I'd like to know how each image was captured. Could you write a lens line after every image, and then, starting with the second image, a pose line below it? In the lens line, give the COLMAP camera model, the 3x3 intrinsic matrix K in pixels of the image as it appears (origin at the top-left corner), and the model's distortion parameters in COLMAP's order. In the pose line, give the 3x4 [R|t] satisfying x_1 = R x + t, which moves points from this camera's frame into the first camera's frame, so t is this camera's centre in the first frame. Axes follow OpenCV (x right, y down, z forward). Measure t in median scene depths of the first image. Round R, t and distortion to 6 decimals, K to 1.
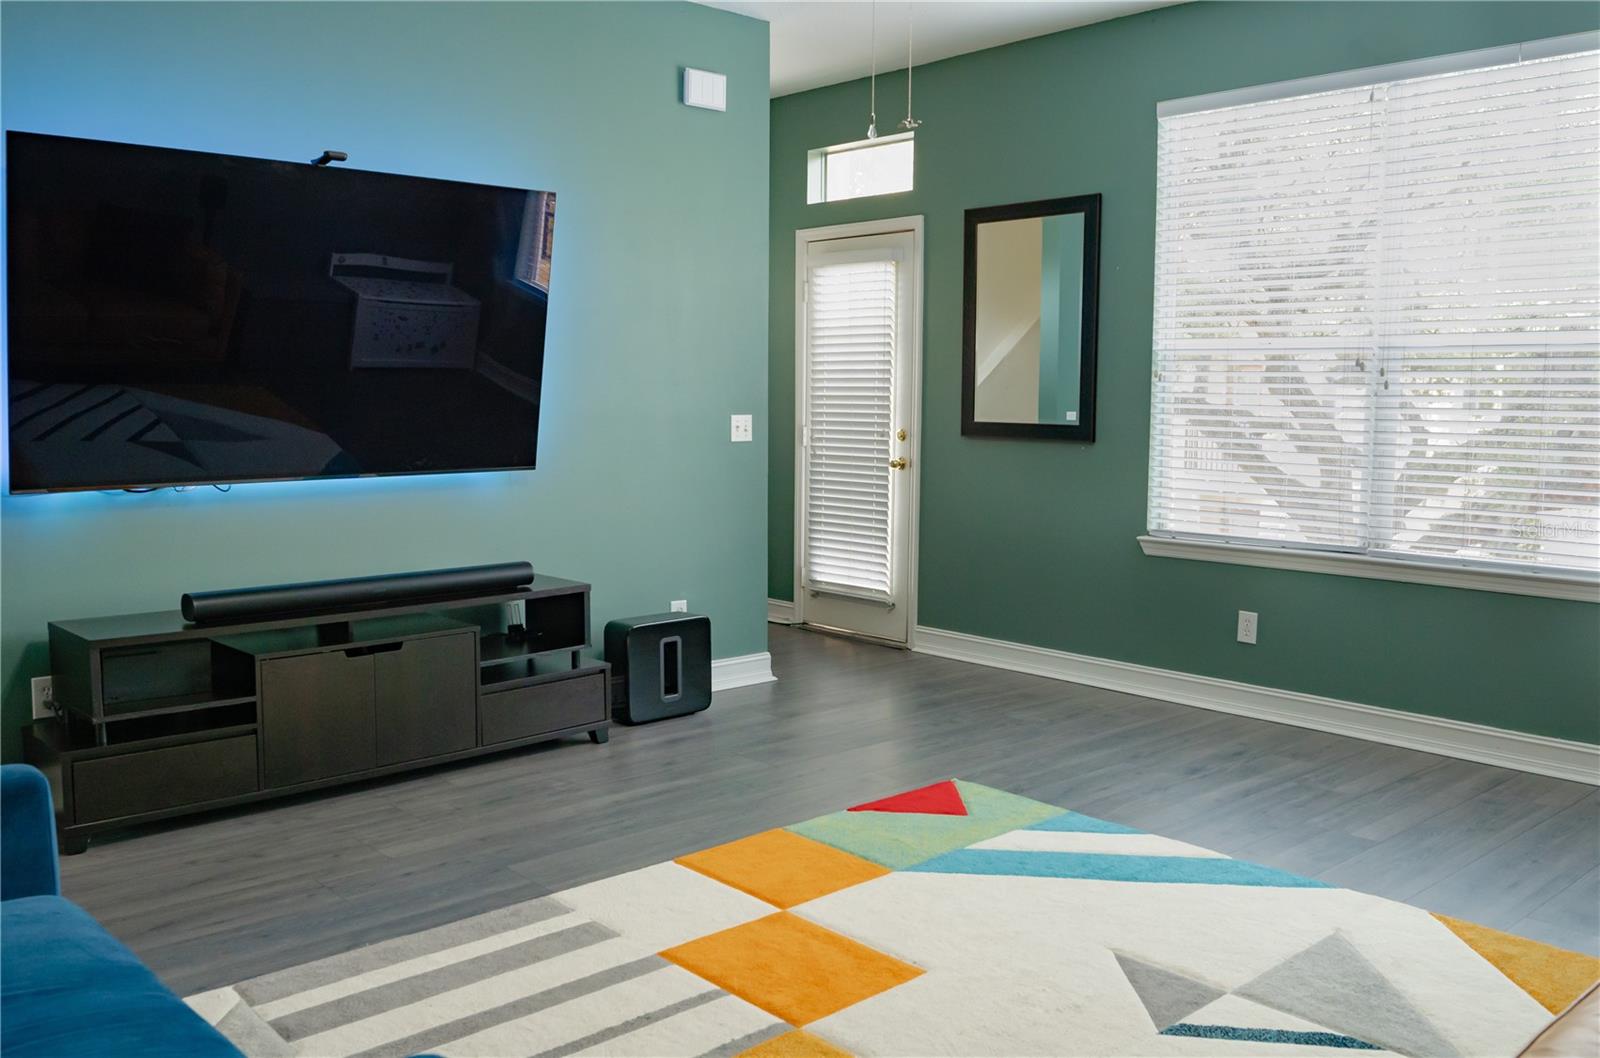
lens RADIAL K [[1346.2, 0, 800.0], [0, 1346.2, 529.0], [0, 0, 1]] dist [-0.001027, -0.002435]
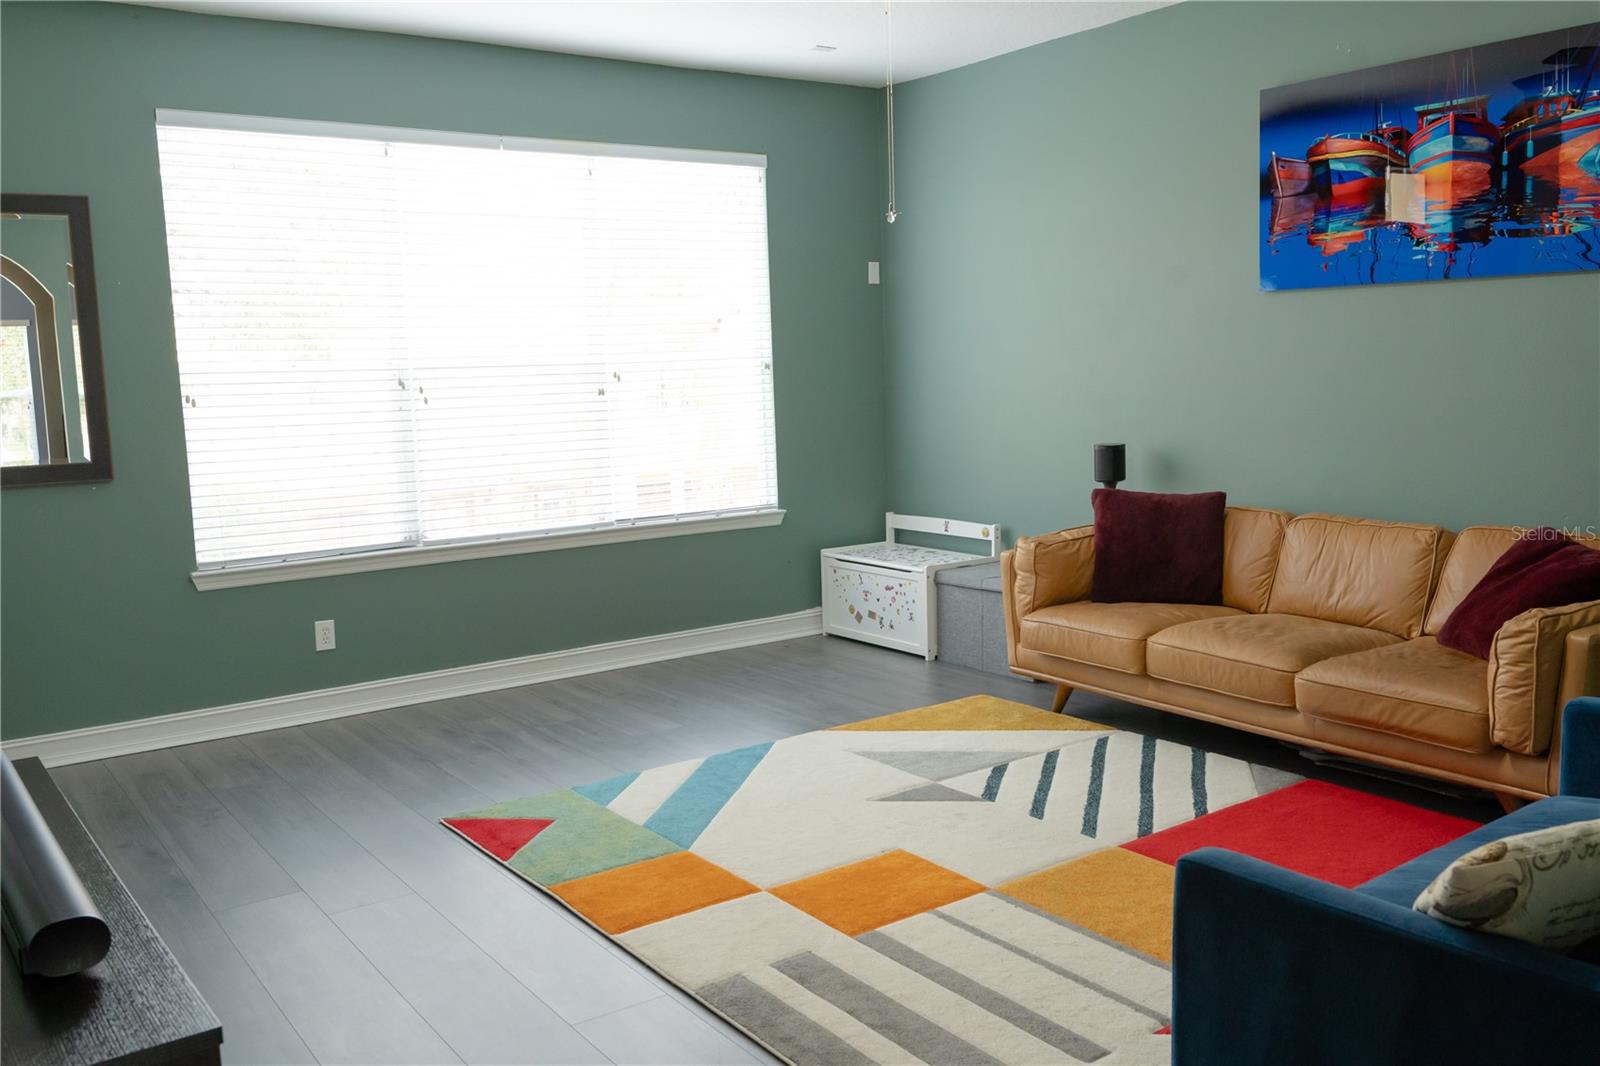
lens RADIAL K [[1346.6, 0, 800.0], [0, 1346.6, 533.0], [0, 0, 1]] dist [-0.006896, -0.021052]
pose [[0.114303, -0.131912, 0.984649, -0.874246], [0.130295, 0.984574, 0.116777, -0.107746], [-0.984865, 0.114946, 0.129728, 0.656682]]
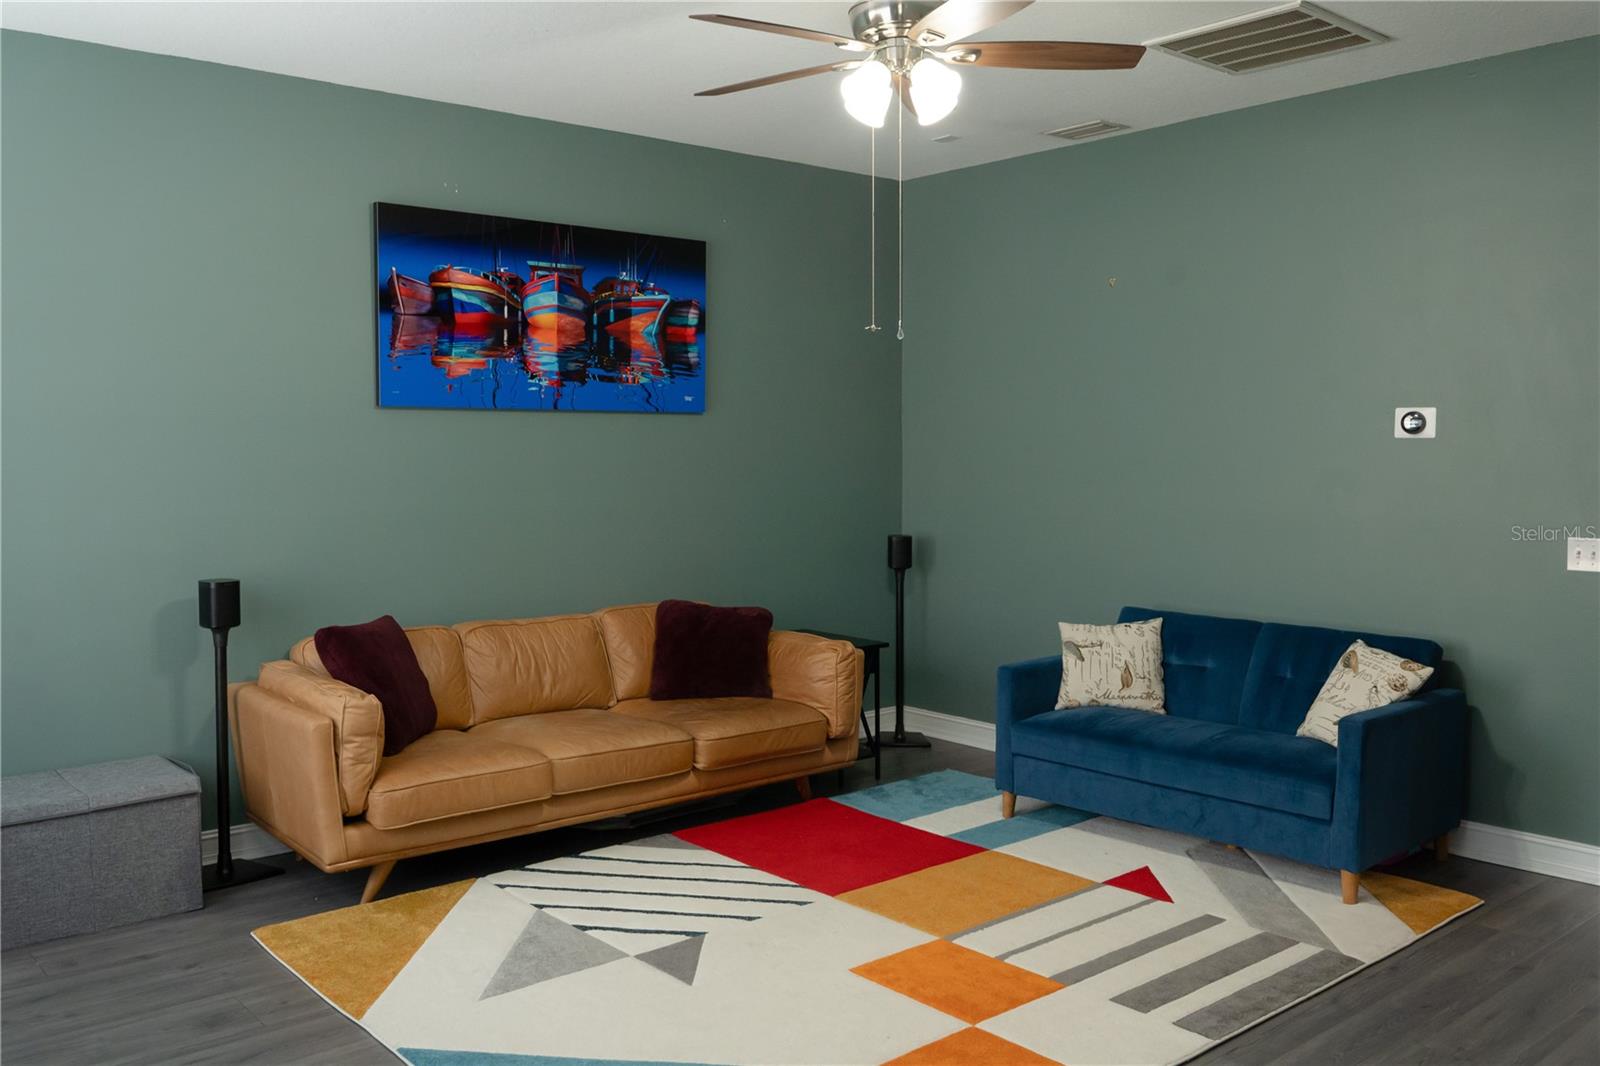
lens RADIAL K [[1346.6, 0, 800.0], [0, 1346.6, 533.0], [0, 0, 1]] dist [-0.006896, -0.021052]
pose [[-0.999571, -0.003556, 0.029089, 0.077132], [0.001286, 0.986337, 0.164738, -0.219908], [-0.029277, 0.164705, -0.985908, 1.629533]]
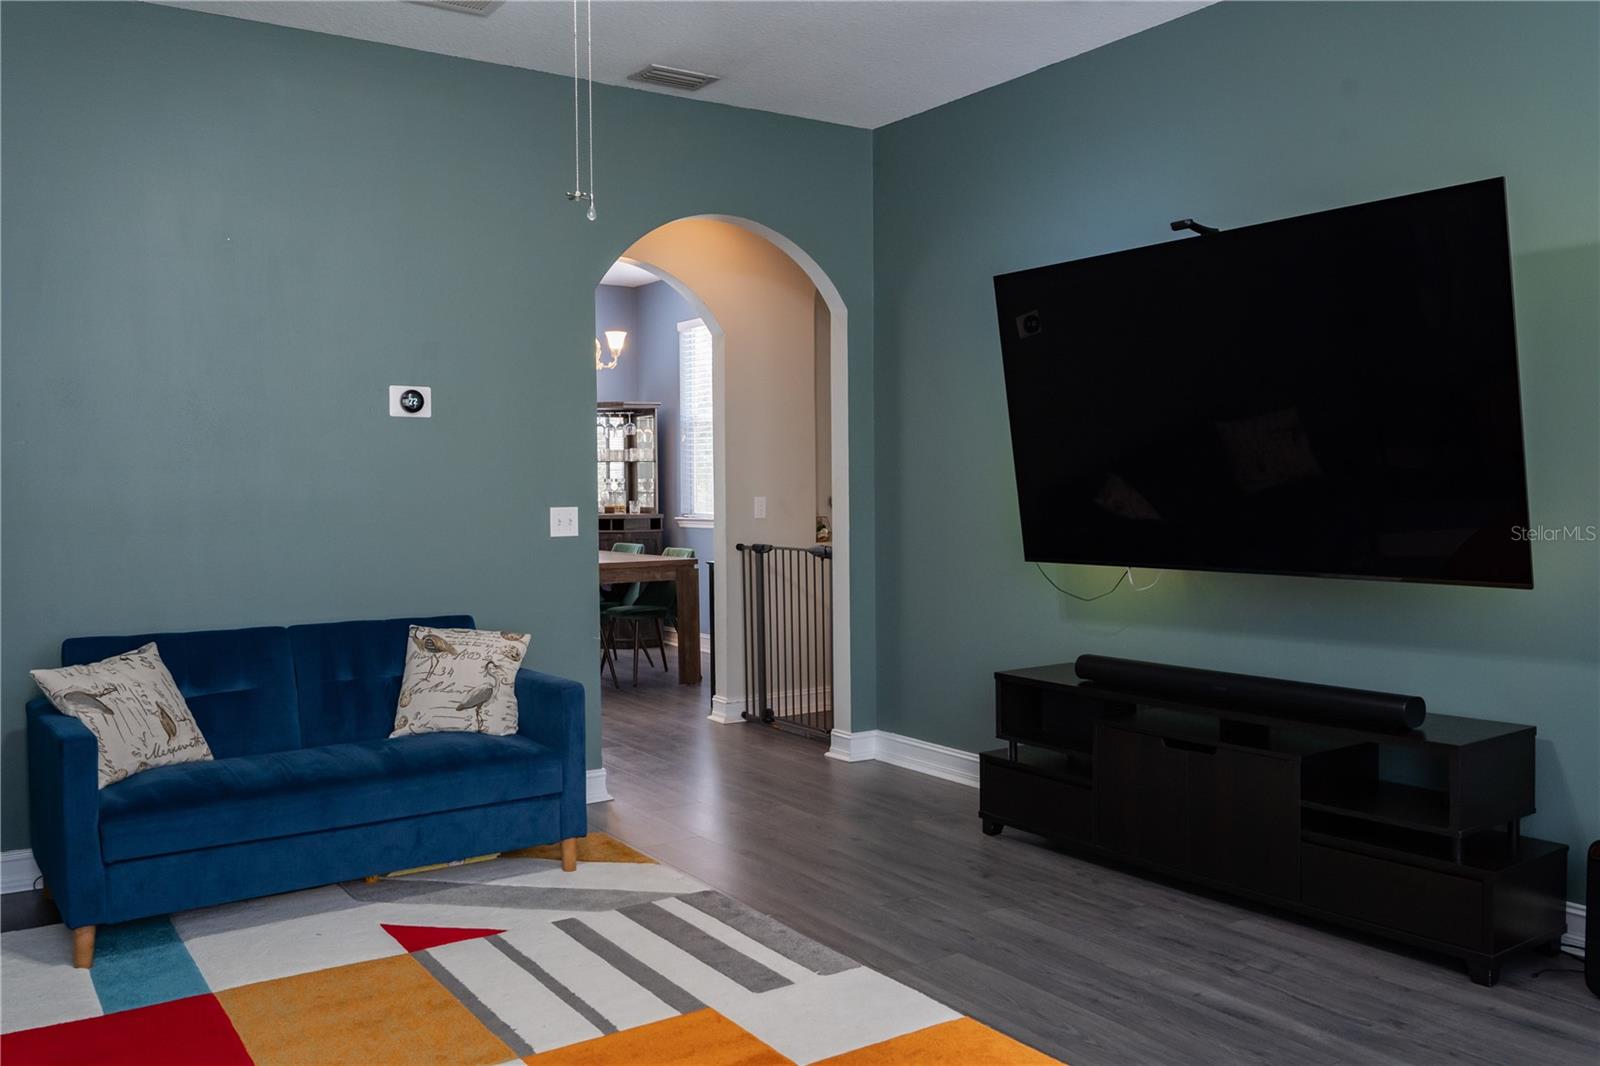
lens RADIAL K [[1309.8, 0, 800.0], [0, 1309.8, 533.0], [0, 0, 1]] dist [-0.033916, -0.002280]
pose [[-0.136552, 0.038361, -0.989890, 0.681087], [-0.095132, 0.994124, 0.051648, -0.090591], [0.986055, 0.101223, -0.132100, 0.890354]]
